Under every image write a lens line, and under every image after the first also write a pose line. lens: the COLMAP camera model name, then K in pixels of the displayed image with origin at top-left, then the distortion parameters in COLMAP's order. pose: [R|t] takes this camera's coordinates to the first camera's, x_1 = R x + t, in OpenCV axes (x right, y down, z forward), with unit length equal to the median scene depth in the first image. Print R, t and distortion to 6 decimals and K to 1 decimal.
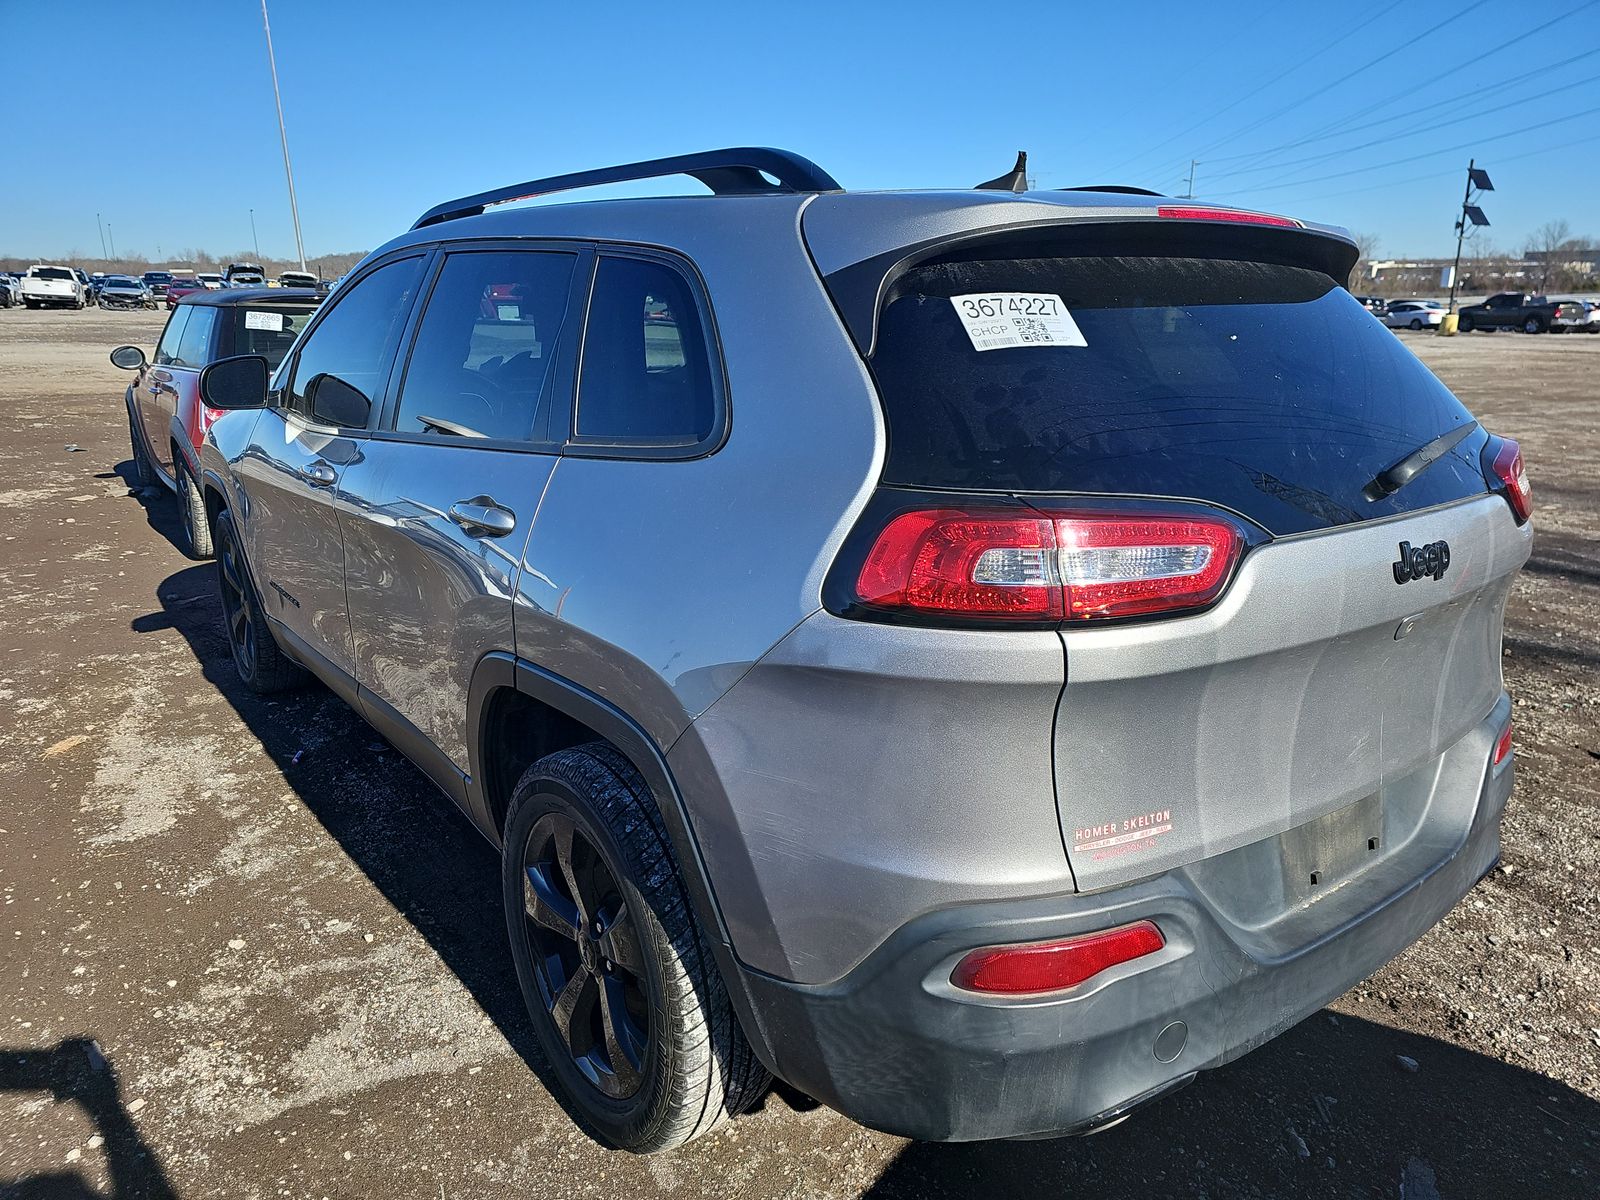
lens RADIAL K [[1054.2, 0, 815.7], [0, 1054.2, 614.2], [0, 0, 1]] dist [0.025909, -0.025953]
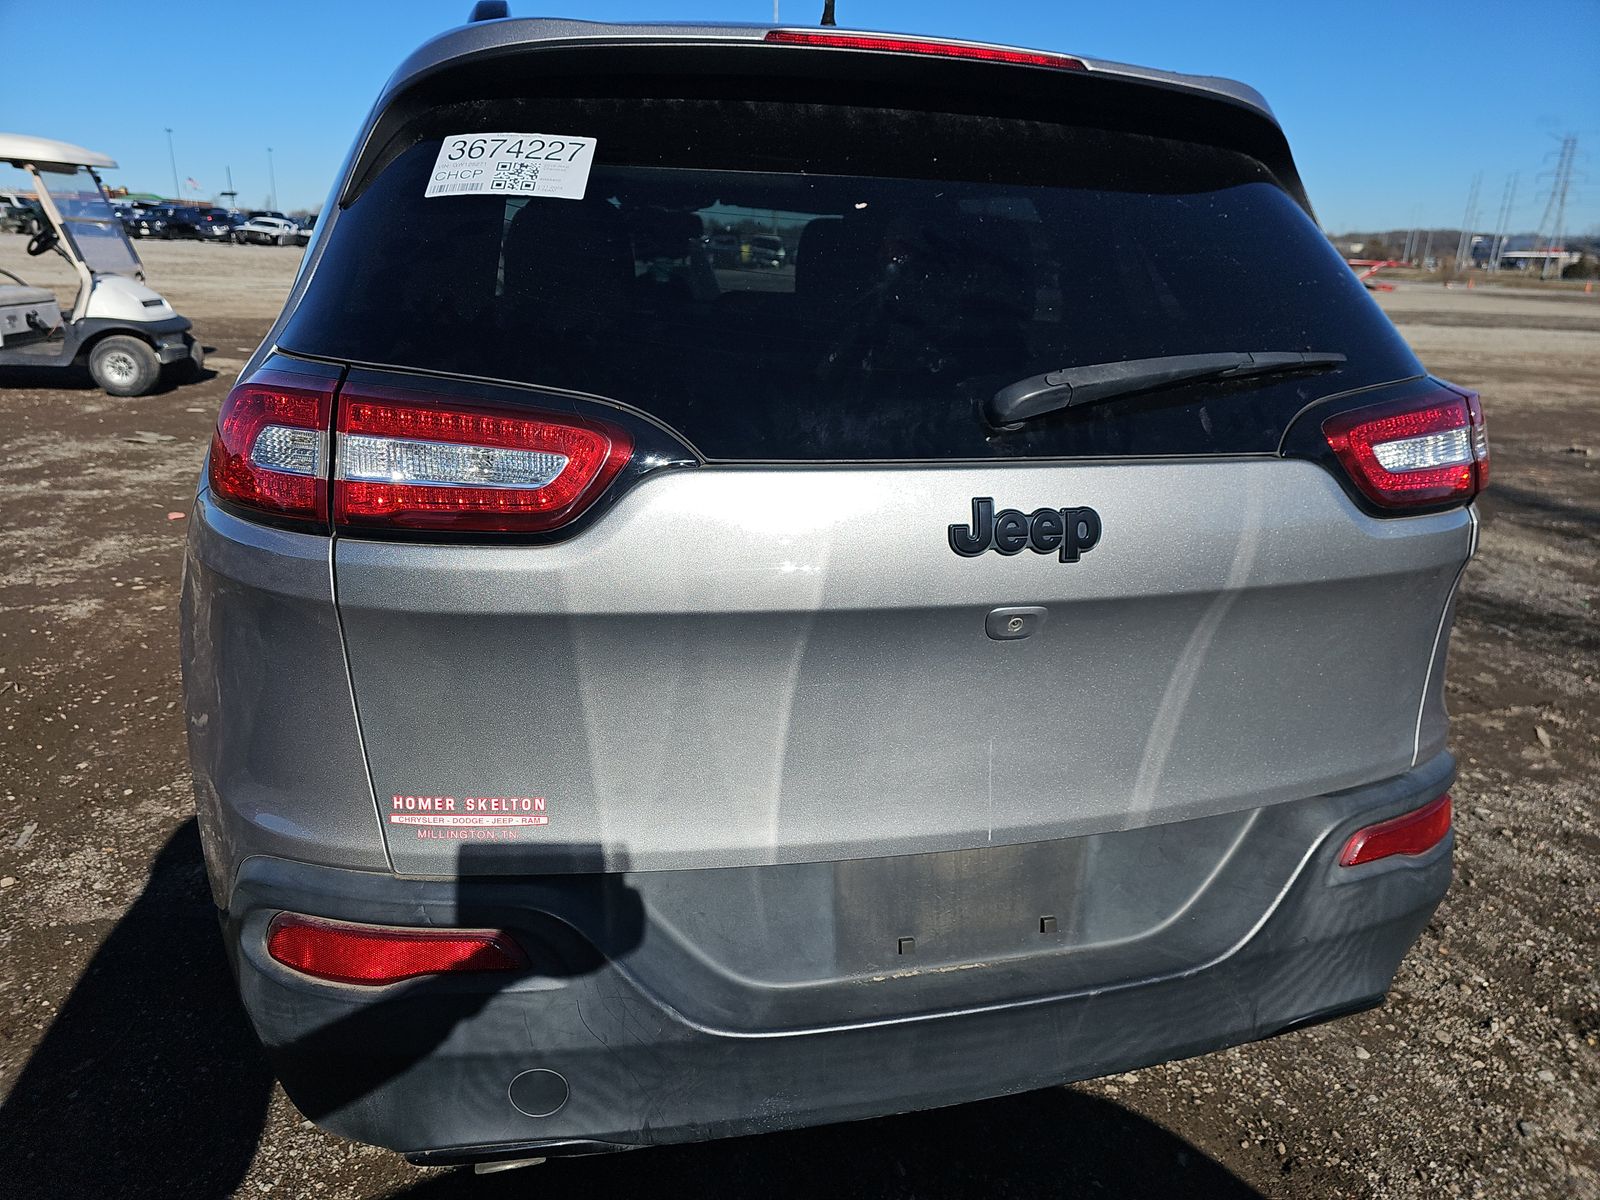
lens RADIAL K [[1054.2, 0, 803.6], [0, 1054.2, 586.9], [0, 0, 1]] dist [0.025909, -0.025953]
pose [[0.926099, 0.139967, -0.350357, 0.696458], [-0.132120, 0.990150, 0.046330, -0.026796], [0.353391, 0.003383, 0.935470, 0.314915]]
